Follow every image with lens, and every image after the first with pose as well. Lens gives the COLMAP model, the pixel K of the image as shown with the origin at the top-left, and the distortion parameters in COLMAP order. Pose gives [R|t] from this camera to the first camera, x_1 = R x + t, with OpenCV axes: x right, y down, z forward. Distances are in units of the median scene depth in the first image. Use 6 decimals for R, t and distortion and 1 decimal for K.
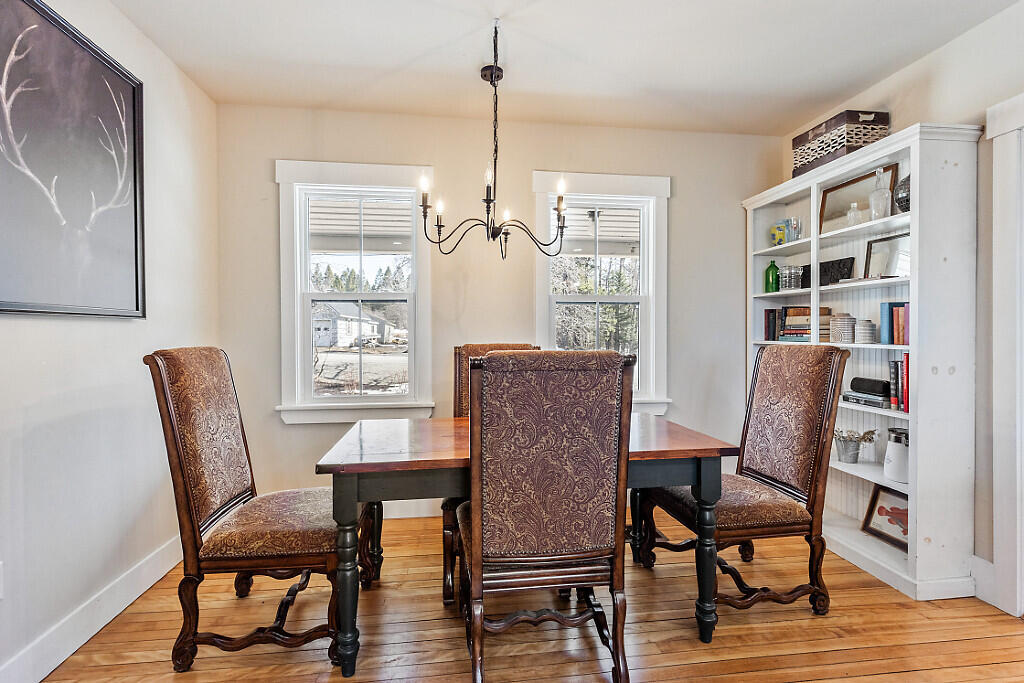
lens RADIAL K [[466.5, 0, 502.7], [0, 466.5, 333.3], [0, 0, 1]] dist [-0.001757, -0.001229]
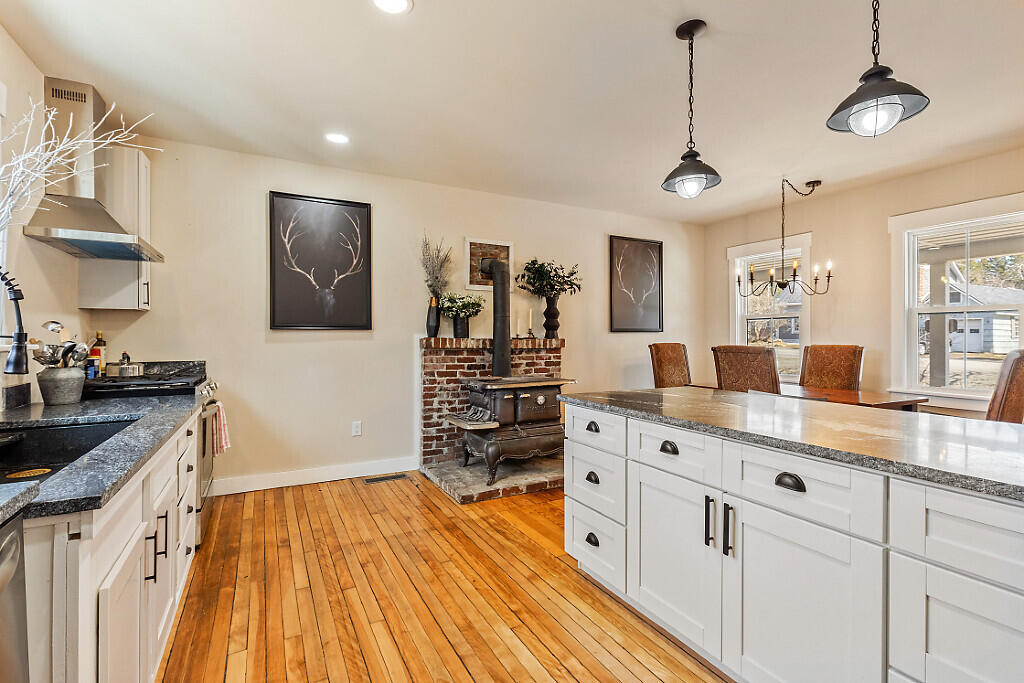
lens RADIAL K [[466.5, 0, 513.0], [0, 466.5, 336.5], [0, 0, 1]] dist [-0.001757, -0.001229]
pose [[0.352212, 0.004479, -0.935910, 1.505226], [-0.001705, 0.999990, 0.004144, -0.015288], [0.935919, 0.000136, 0.352216, -0.763934]]
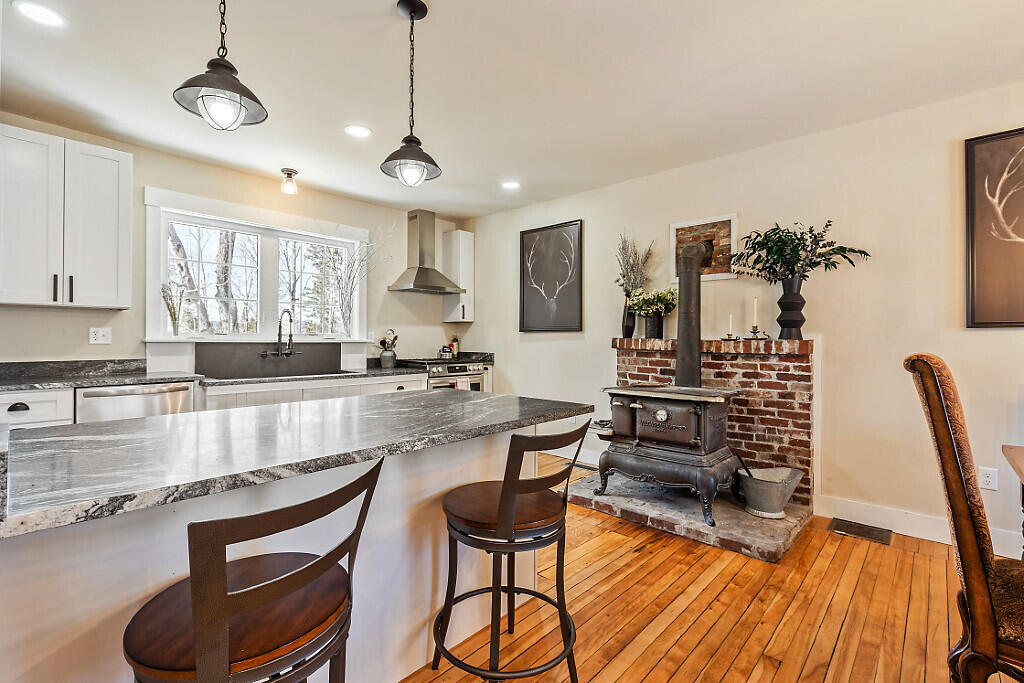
lens RADIAL K [[466.5, 0, 496.2], [0, 466.5, 333.7], [0, 0, 1]] dist [-0.001757, -0.001229]
pose [[-0.778469, -0.007139, -0.627642, 1.135478], [-0.001451, 0.999953, -0.009574, -0.000174], [0.627681, -0.006542, -0.778443, 0.893262]]
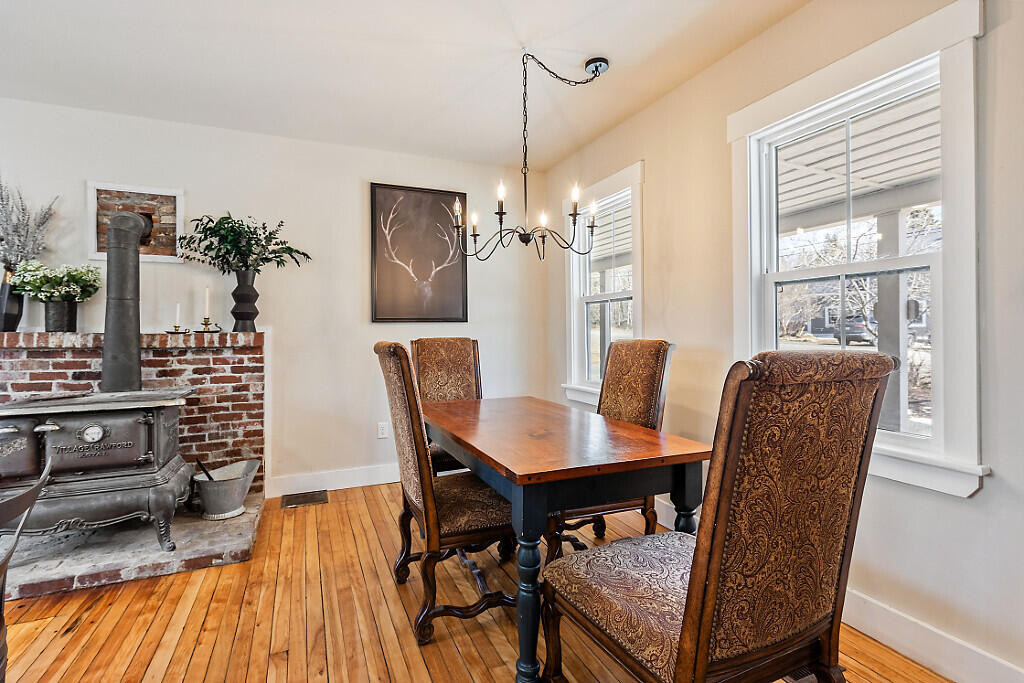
lens RADIAL K [[466.5, 0, 502.9], [0, 466.5, 331.0], [0, 0, 1]] dist [-0.001757, -0.001229]
pose [[0.269265, -0.000812, -0.963066, 1.123684], [0.004695, 0.999989, 0.000470, 0.003849], [0.963055, -0.004648, 0.269266, 0.700967]]
